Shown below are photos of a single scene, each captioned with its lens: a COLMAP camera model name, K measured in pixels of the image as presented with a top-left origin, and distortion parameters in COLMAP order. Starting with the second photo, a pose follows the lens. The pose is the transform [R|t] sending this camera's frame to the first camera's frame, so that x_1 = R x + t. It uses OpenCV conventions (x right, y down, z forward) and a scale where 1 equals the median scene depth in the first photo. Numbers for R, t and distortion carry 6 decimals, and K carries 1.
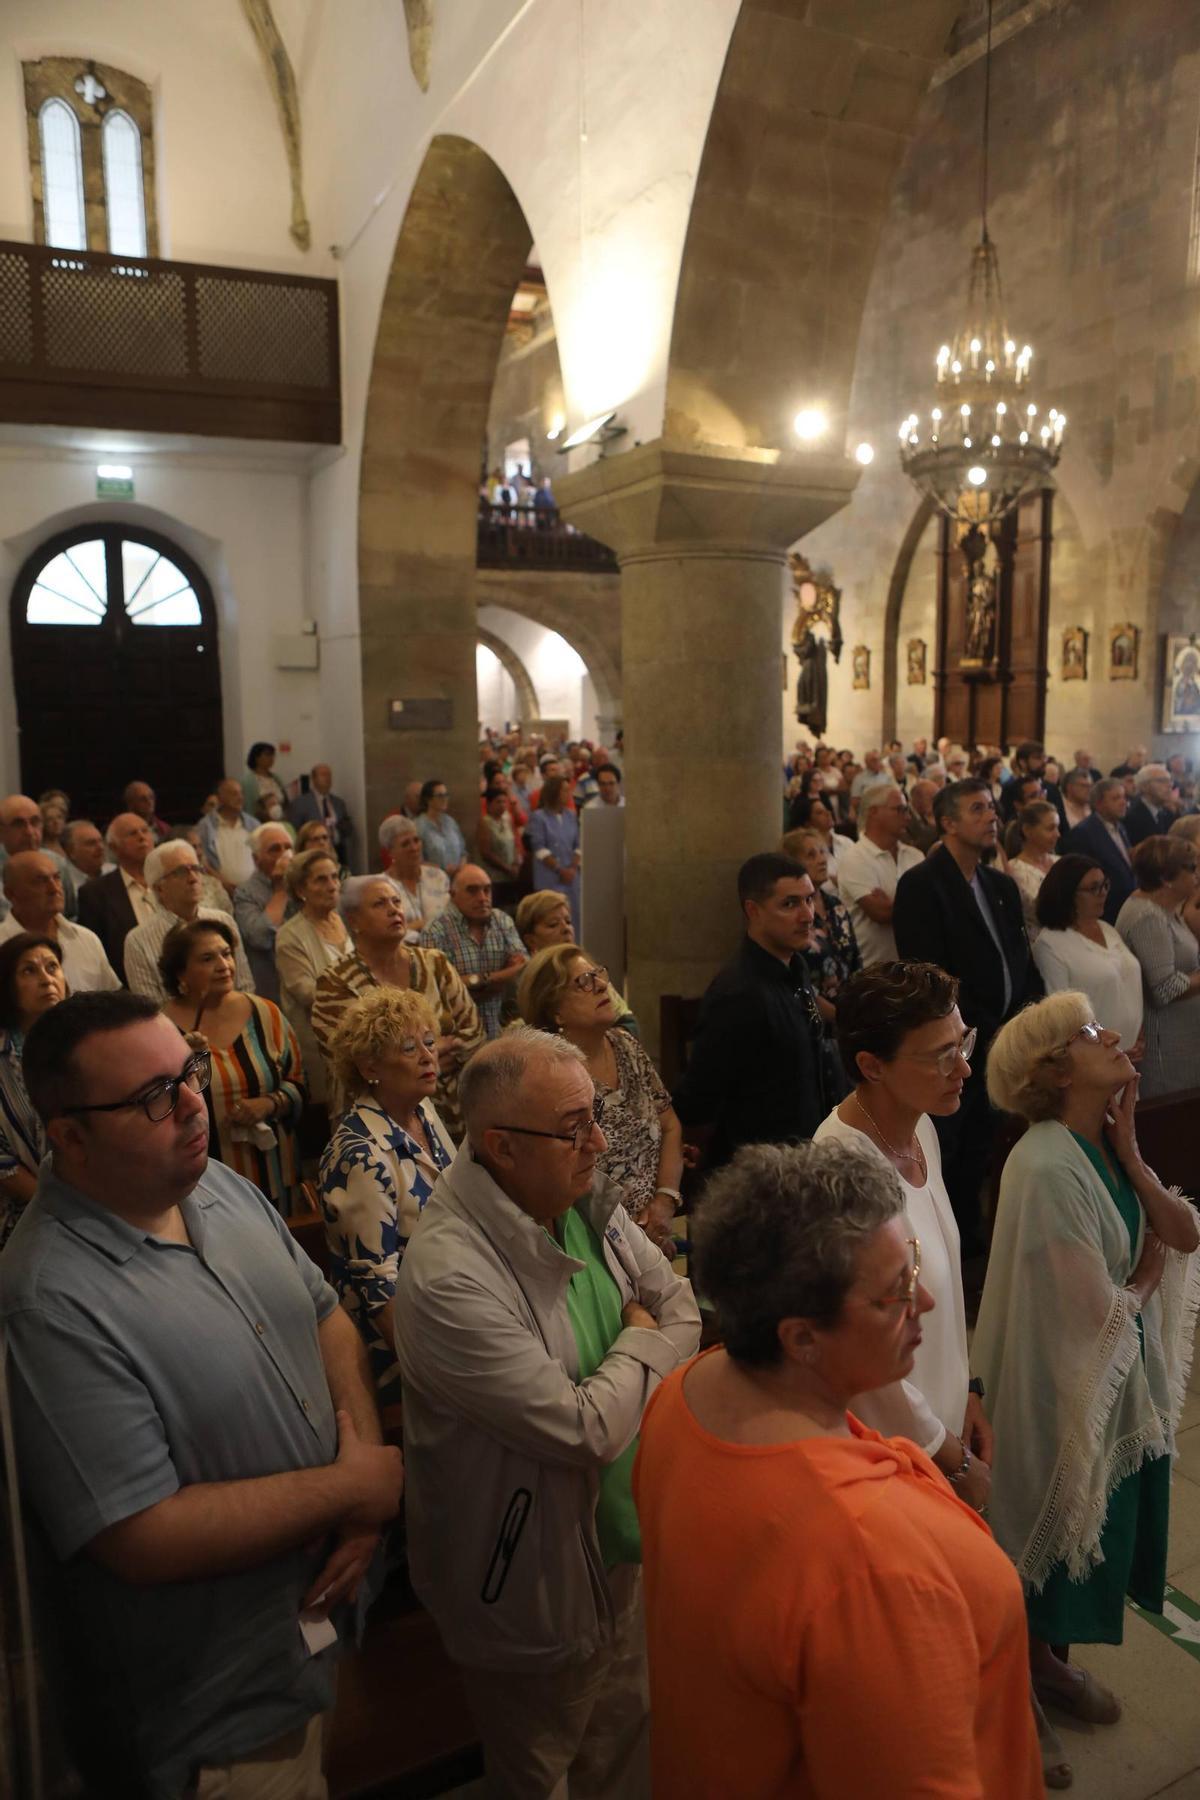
lens RADIAL K [[1248.0, 0, 587.8], [0, 1248.0, 937.2], [0, 0, 1]] dist [-0.095920, 0.066988]
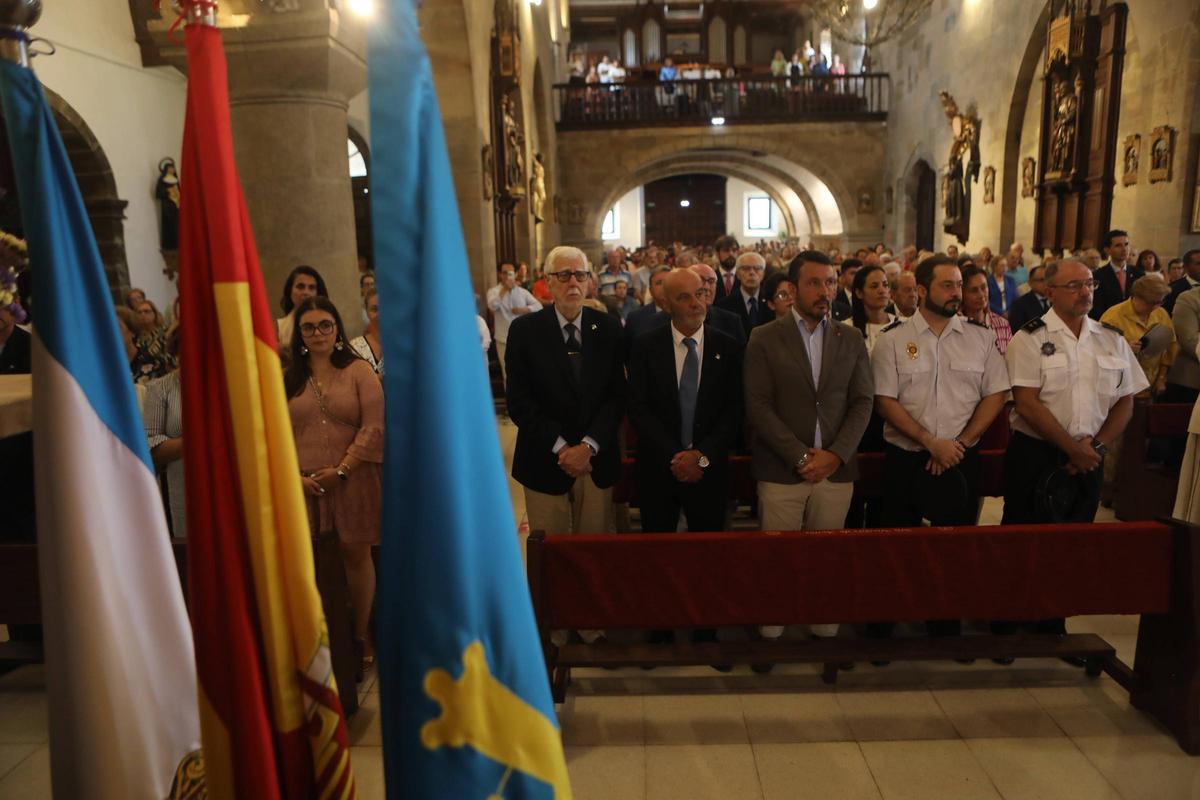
lens RADIAL K [[832.0, 0, 598.2], [0, 832.0, 407.5], [0, 0, 1]] dist [-0.095920, 0.066988]
pose [[0.871055, 0.080073, -0.484614, 0.342276], [-0.066869, 0.996769, 0.044505, -0.018225], [0.486612, -0.006361, 0.873595, 0.163469]]
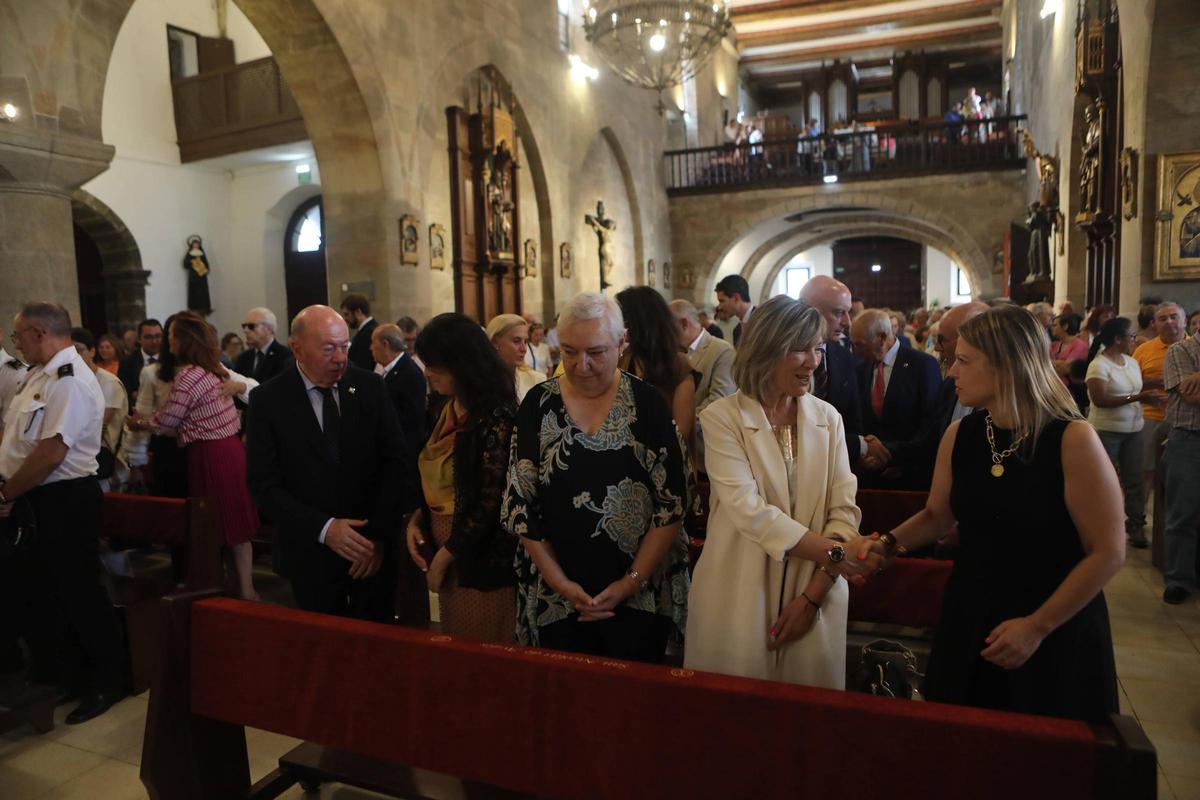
lens RADIAL K [[832.0, 0, 601.9], [0, 832.0, 411.8], [0, 0, 1]] dist [-0.095920, 0.066988]
pose [[0.635401, 0.074433, -0.768586, 0.588834], [-0.114957, 0.993370, 0.001164, -0.041009], [0.763577, 0.087615, 0.639745, 0.375086]]
